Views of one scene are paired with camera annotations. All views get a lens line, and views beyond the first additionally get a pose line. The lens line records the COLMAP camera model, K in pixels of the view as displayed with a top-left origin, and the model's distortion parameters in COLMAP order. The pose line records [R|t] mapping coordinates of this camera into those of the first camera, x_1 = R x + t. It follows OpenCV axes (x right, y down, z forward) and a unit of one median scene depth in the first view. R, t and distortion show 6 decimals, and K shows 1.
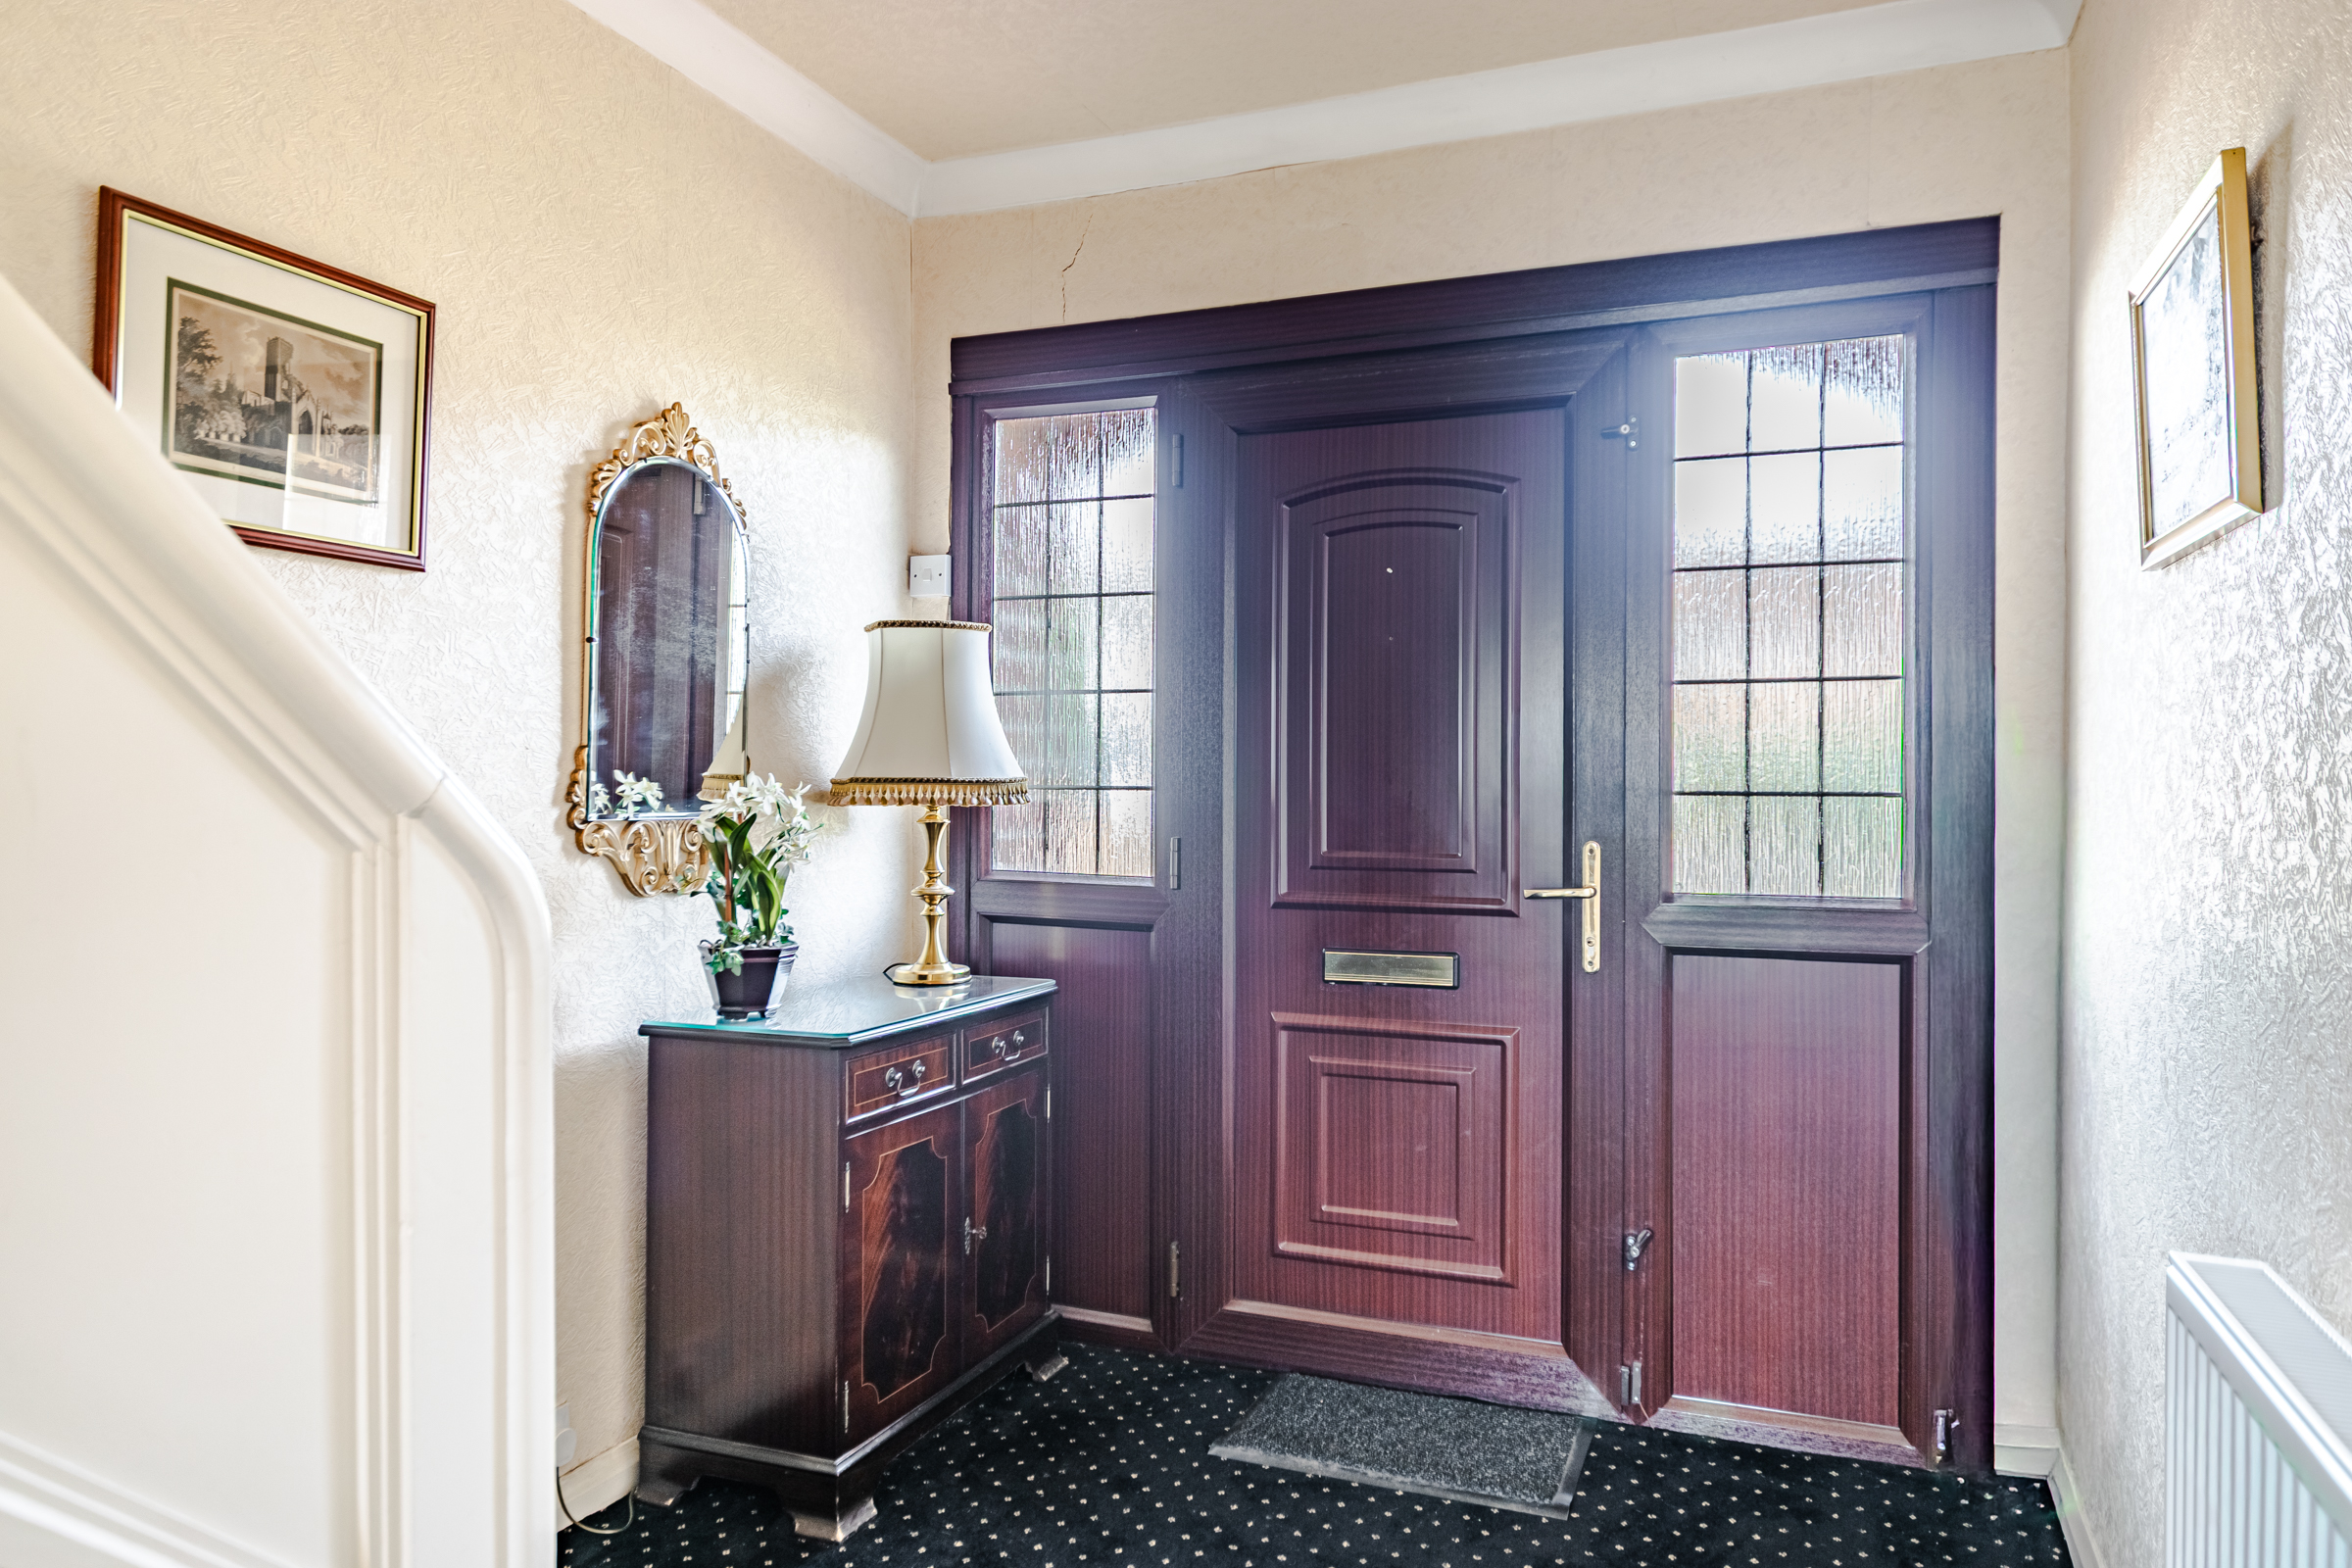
lens RADIAL K [[1523.7, 0, 1175.5], [0, 1523.7, 781.0], [0, 0, 1]] dist [-0.003736, -0.000841]
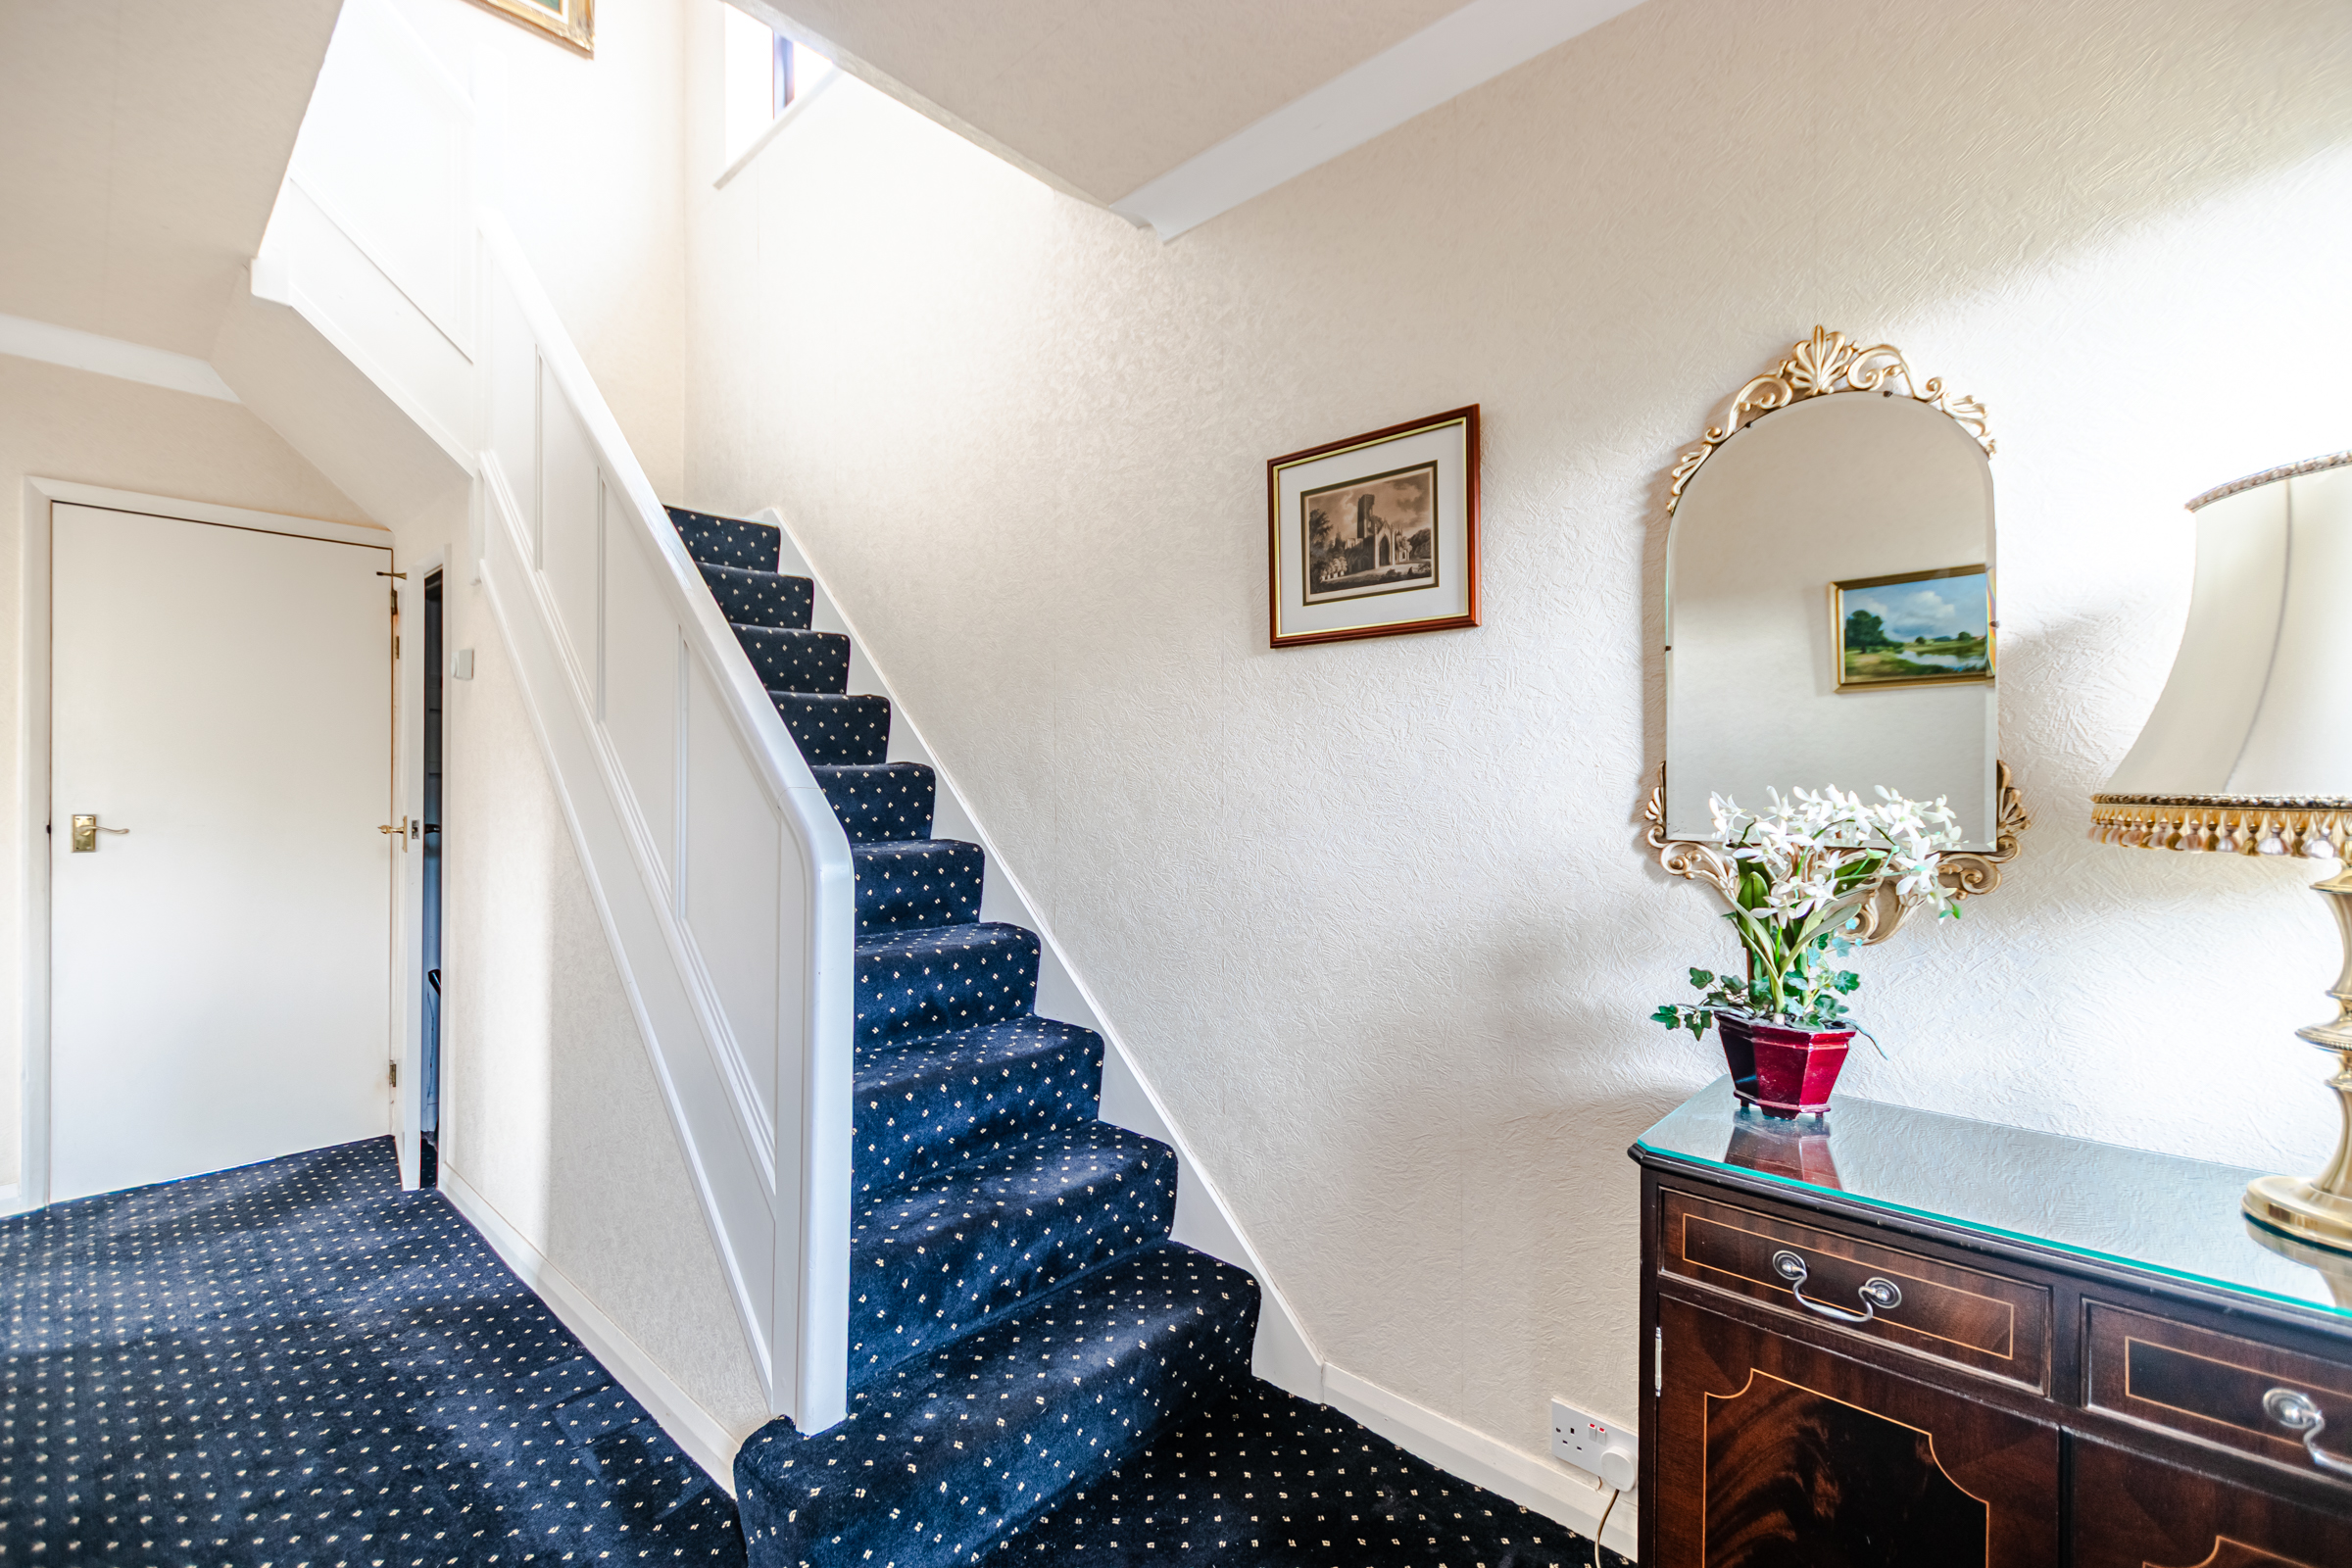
lens RADIAL K [[1031.4, 0, 1174.2], [0, 1031.4, 779.5], [0, 0, 1]] dist [0.004055, -0.000360]
pose [[-0.356448, -0.006199, -0.934295, 0.382677], [0.001869, 0.999971, -0.007348, -0.008975], [0.934313, -0.004365, -0.356426, 1.114601]]
